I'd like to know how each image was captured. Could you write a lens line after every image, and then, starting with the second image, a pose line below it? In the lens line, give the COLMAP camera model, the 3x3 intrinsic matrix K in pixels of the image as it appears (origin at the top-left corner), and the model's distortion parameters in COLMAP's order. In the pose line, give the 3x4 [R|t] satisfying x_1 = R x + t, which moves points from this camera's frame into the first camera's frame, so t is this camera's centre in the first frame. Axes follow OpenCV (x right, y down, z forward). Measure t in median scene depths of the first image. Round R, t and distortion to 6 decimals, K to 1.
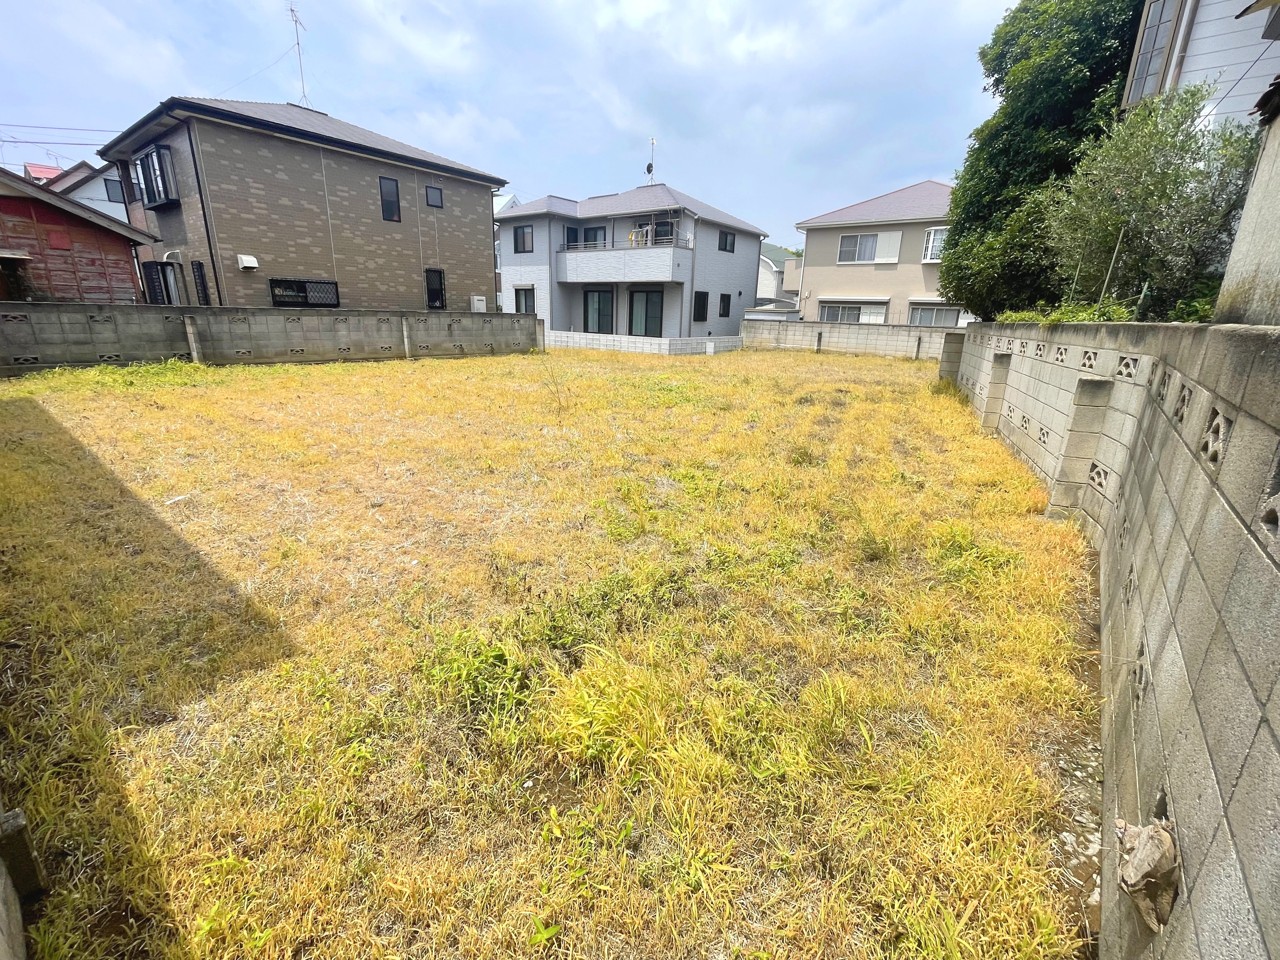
lens RADIAL K [[546.2, 0, 638.4], [0, 546.2, 473.9], [0, 0, 1]] dist [0.003115, 0.000275]
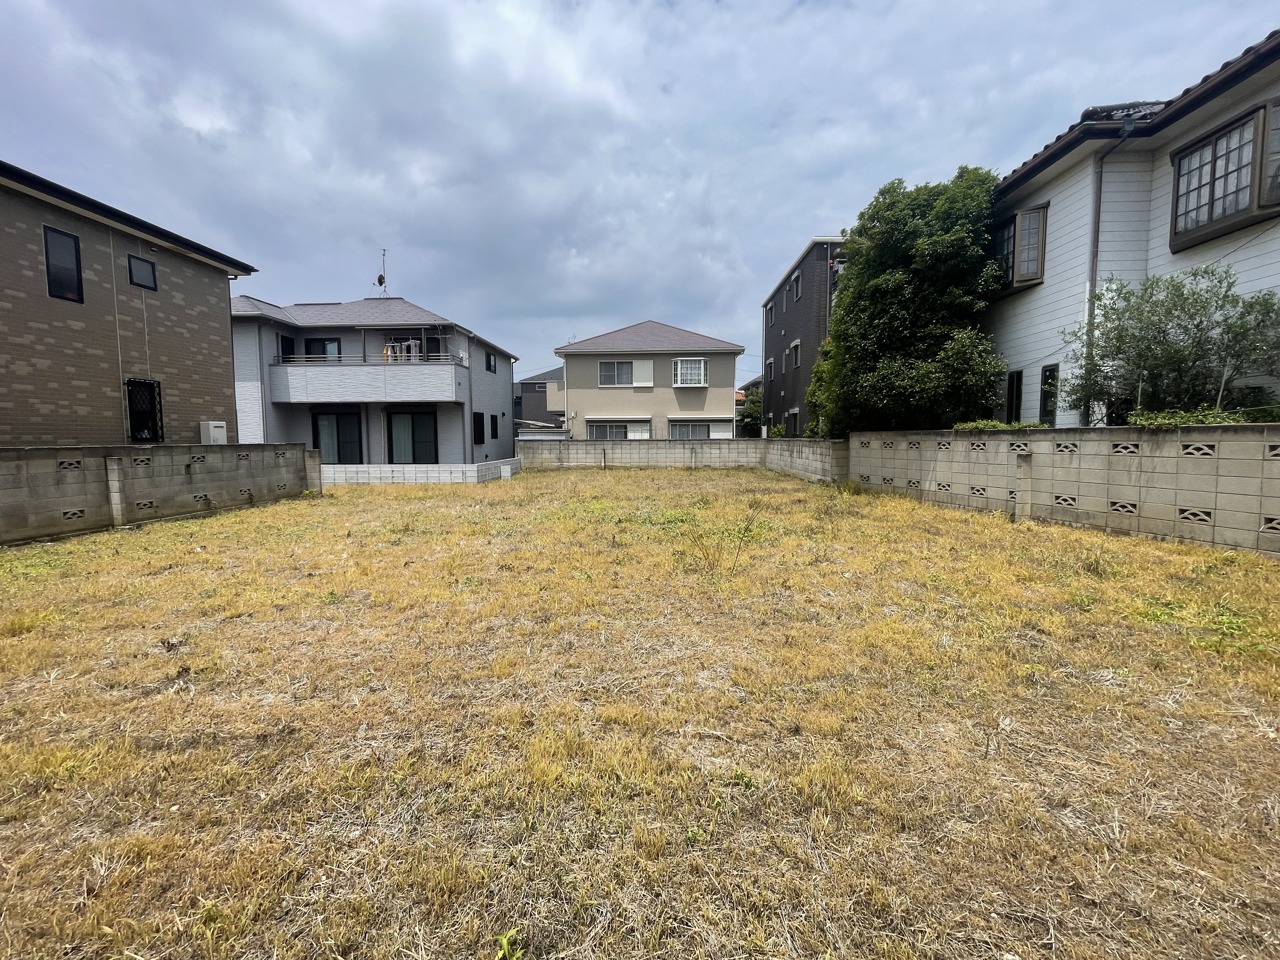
lens RADIAL K [[546.2, 0, 638.4], [0, 546.2, 473.9], [0, 0, 1]] dist [0.003115, 0.000275]
pose [[0.801937, -0.075603, 0.592606, -0.294017], [0.199663, 0.968838, -0.146589, -0.068098], [-0.563056, 0.235876, 0.792042, 0.215806]]
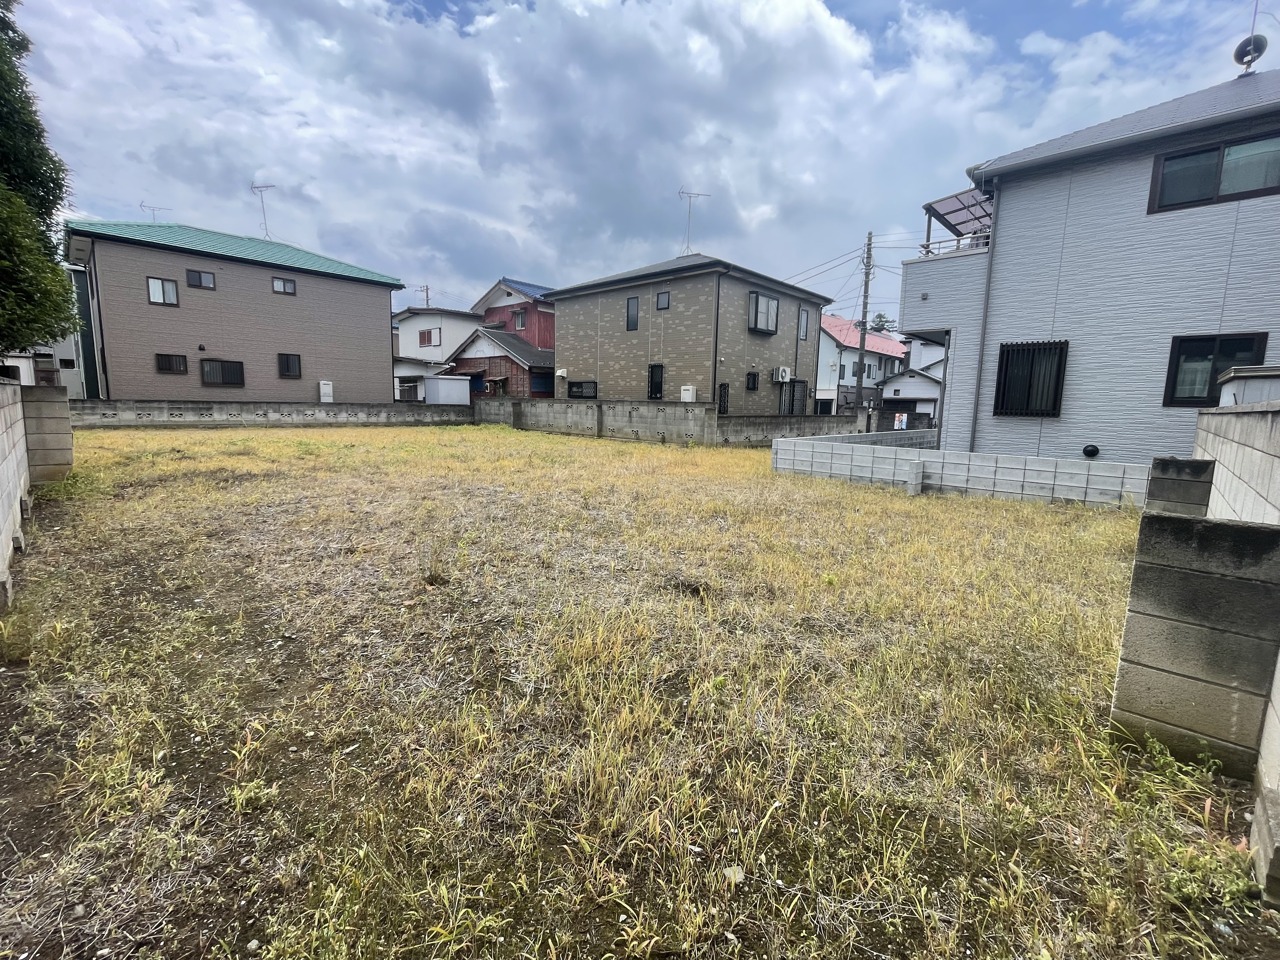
lens RADIAL K [[546.2, 0, 638.4], [0, 546.2, 473.9], [0, 0, 1]] dist [0.003115, 0.000275]
pose [[-0.085635, 0.096407, -0.991651, 0.722704], [-0.310642, 0.943110, 0.118513, -0.280974], [0.946662, 0.318197, -0.050815, 1.074103]]
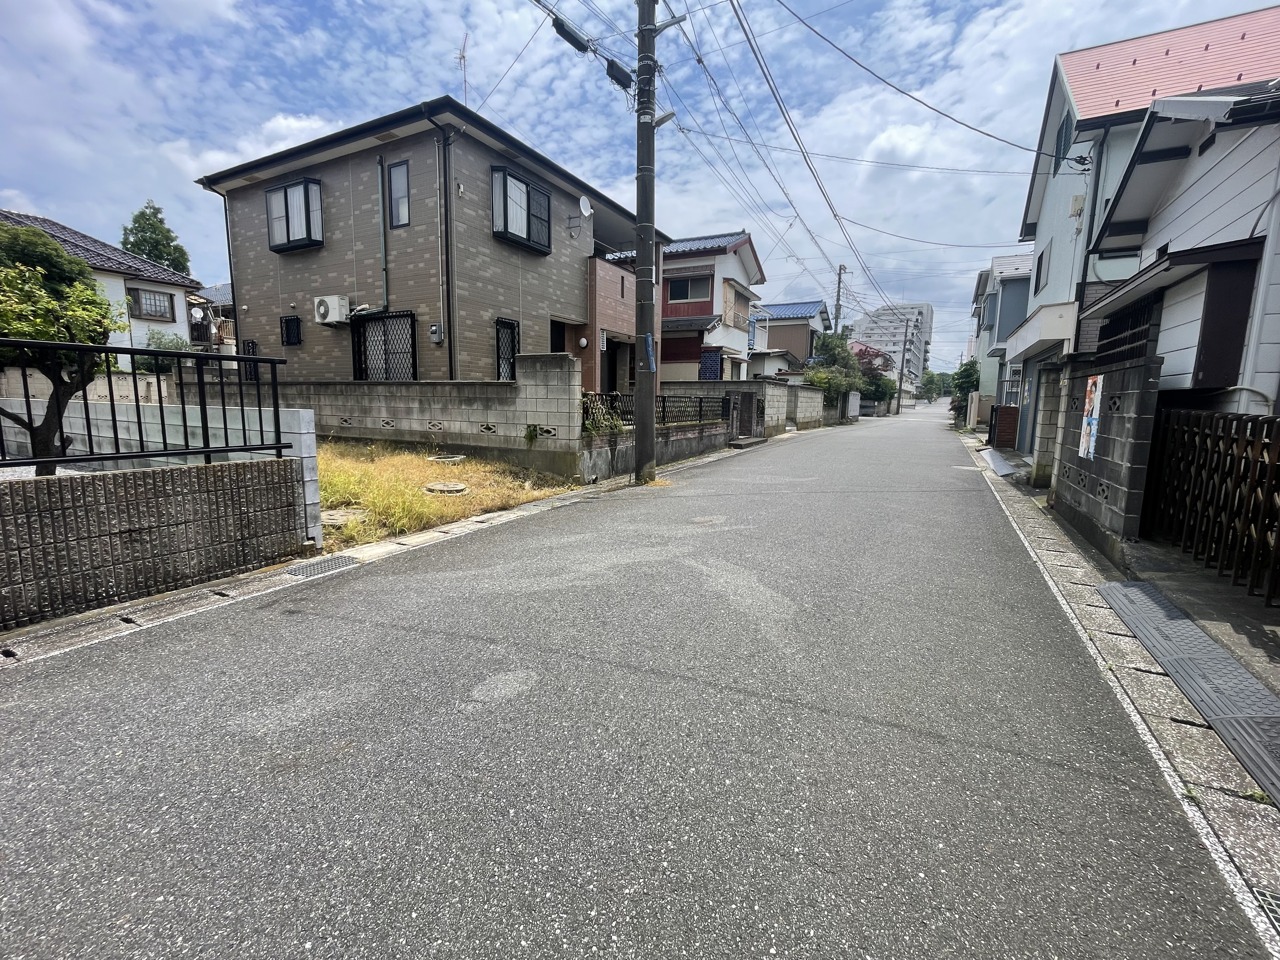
lens RADIAL K [[547.3, 0, 643.4], [0, 547.3, 472.1], [0, 0, 1]] dist [-0.004320, -0.000022]
pose [[-0.979758, -0.020354, -0.199147, -0.688163], [-0.099784, 0.912075, 0.397697, -0.551449], [0.173542, 0.409519, -0.895644, 1.940135]]
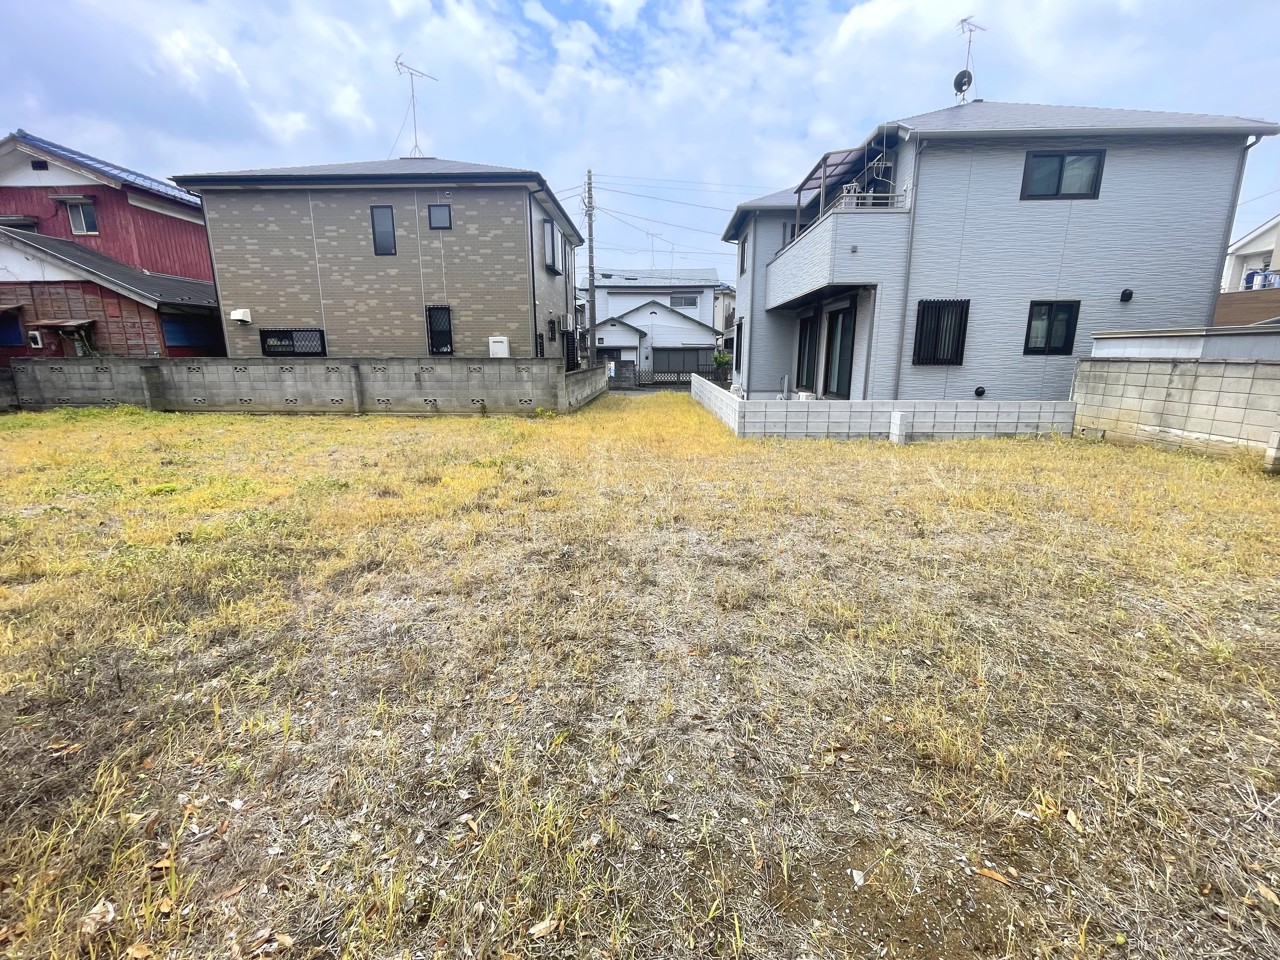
lens RADIAL K [[552.3, 0, 634.2], [0, 552.3, 477.1], [0, 0, 1]] dist [-0.001429, 0.000527]
pose [[0.594062, 0.144038, -0.791419, 0.464818], [-0.211651, 0.977161, 0.018972, -0.202759], [0.776077, 0.156234, 0.610980, 0.755876]]
